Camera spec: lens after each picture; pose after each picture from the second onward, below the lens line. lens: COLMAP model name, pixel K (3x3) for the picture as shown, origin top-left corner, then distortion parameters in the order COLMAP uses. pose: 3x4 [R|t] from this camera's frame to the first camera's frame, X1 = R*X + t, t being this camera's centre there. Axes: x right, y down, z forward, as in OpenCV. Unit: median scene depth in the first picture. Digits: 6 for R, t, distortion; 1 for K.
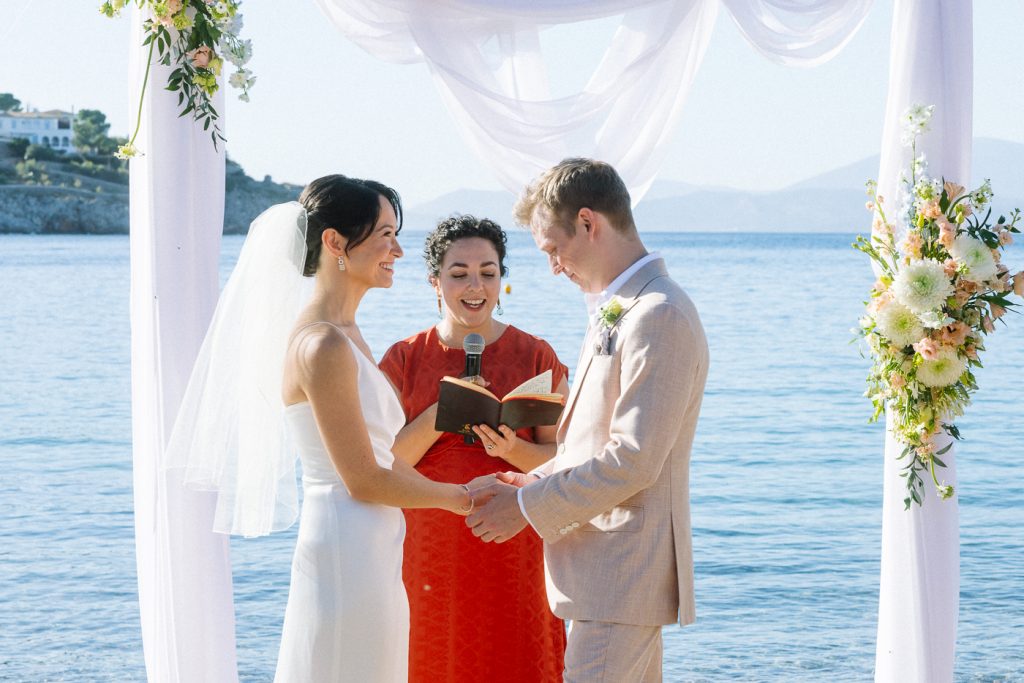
lens RADIAL K [[2577.2, 0, 589.0], [0, 2577.2, 340.8], [0, 0, 1]] dist [-0.010959, 0.358798]
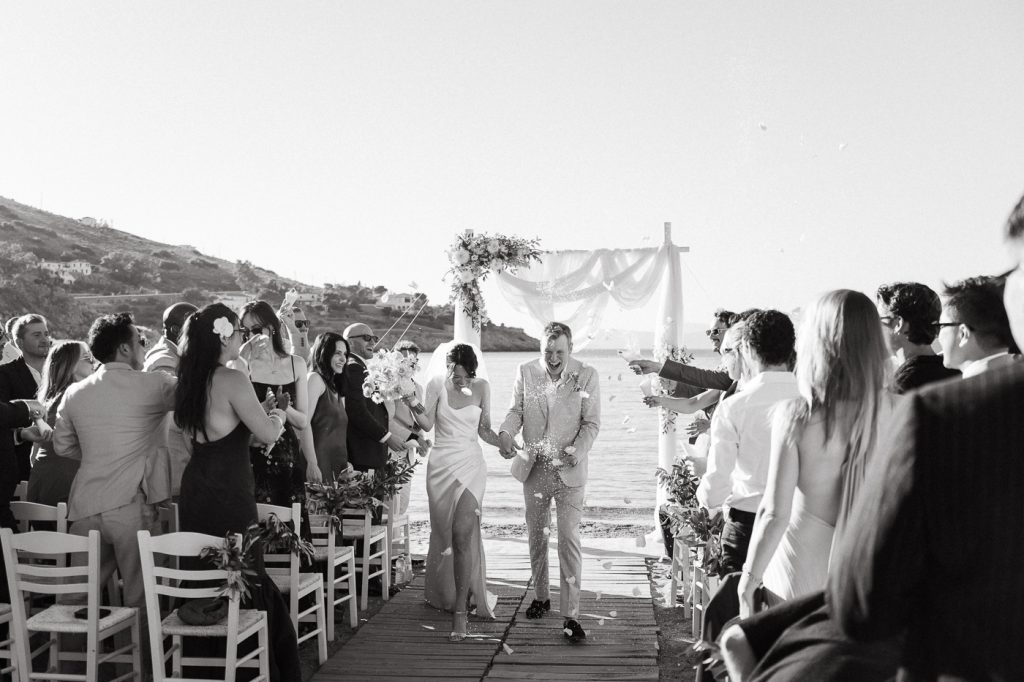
lens RADIAL K [[1320.9, 0, 466.9], [0, 1320.9, 406.2], [0, 0, 1]] dist [0.016407, 0.024380]
pose [[0.988420, 0.002772, -0.151714, 0.133896], [-0.002586, 0.999996, 0.001420, 0.022506], [0.151718, -0.001011, 0.988423, -0.917502]]
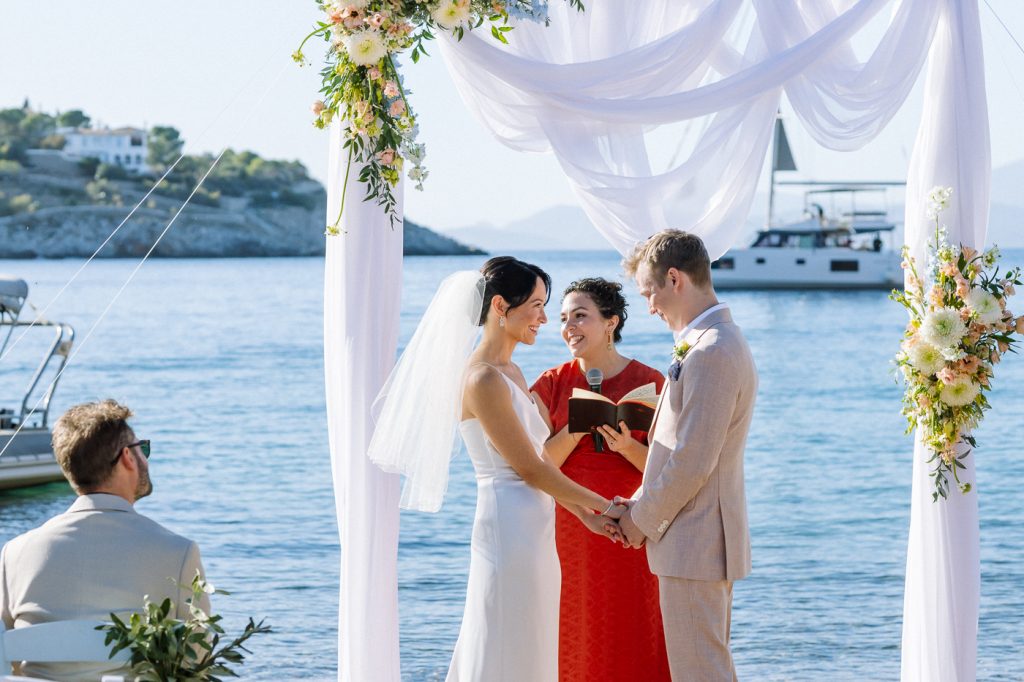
lens RADIAL K [[2860.6, 0, 512.0], [0, 2860.6, 341.0], [0, 0, 1]] dist [0.002726, -0.313485]
pose [[0.997861, -0.006770, -0.065026, 0.006455], [0.006148, 0.999934, -0.009753, -0.002071], [0.065088, 0.009333, 0.997836, -0.440381]]
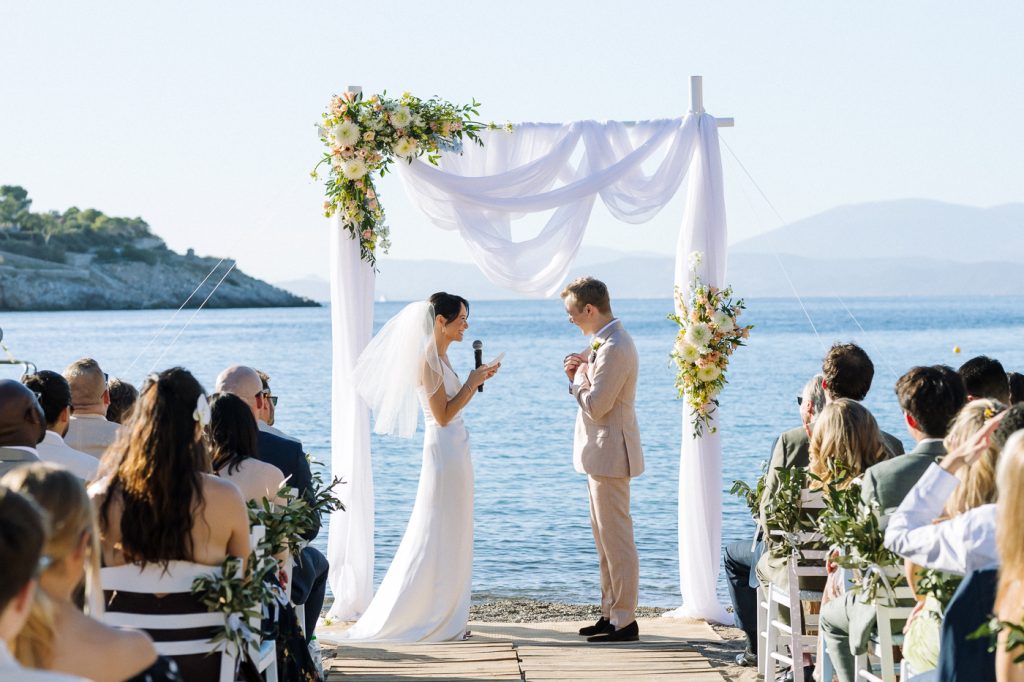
lens RADIAL K [[2860.6, 0, 512.0], [0, 2860.6, 341.0], [0, 0, 1]] dist [0.002726, -0.313485]
pose [[0.999909, -0.013493, 0.000775, -0.030539], [0.013509, 0.999524, -0.027737, 0.048469], [-0.000400, 0.027745, 0.999615, -1.402517]]
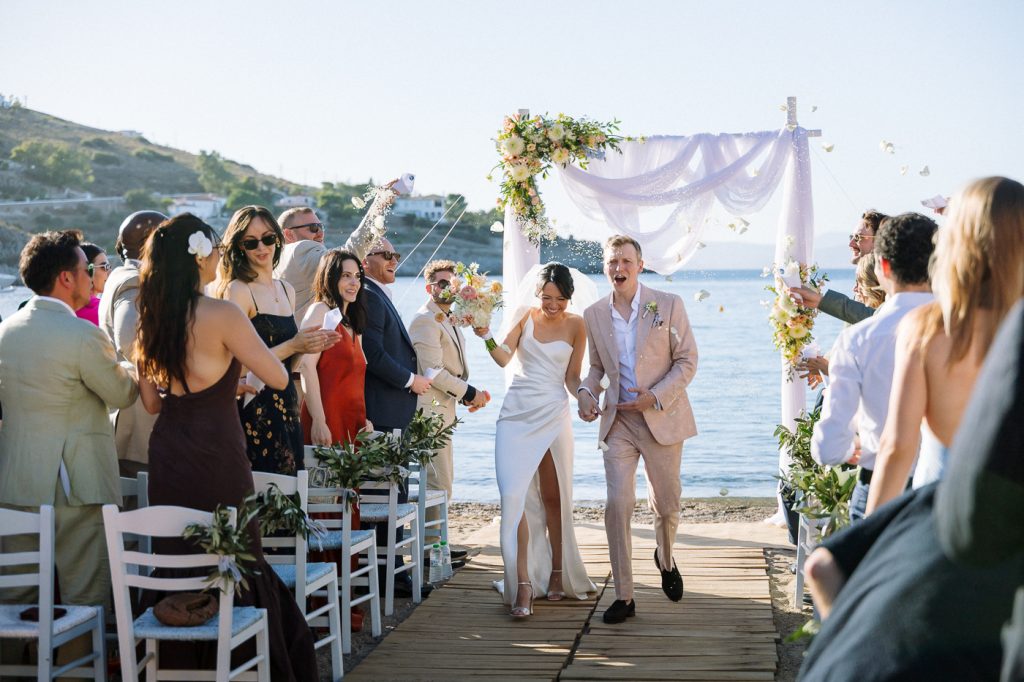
lens RADIAL K [[1852.5, 0, 469.1], [0, 1852.5, 338.9], [0, 0, 1]] dist [0.034314, -0.081148]
pose [[0.983663, -0.006405, -0.179905, 0.146398], [0.005494, 0.999969, -0.005559, 0.027565], [0.179935, 0.004479, 0.983668, -1.001930]]
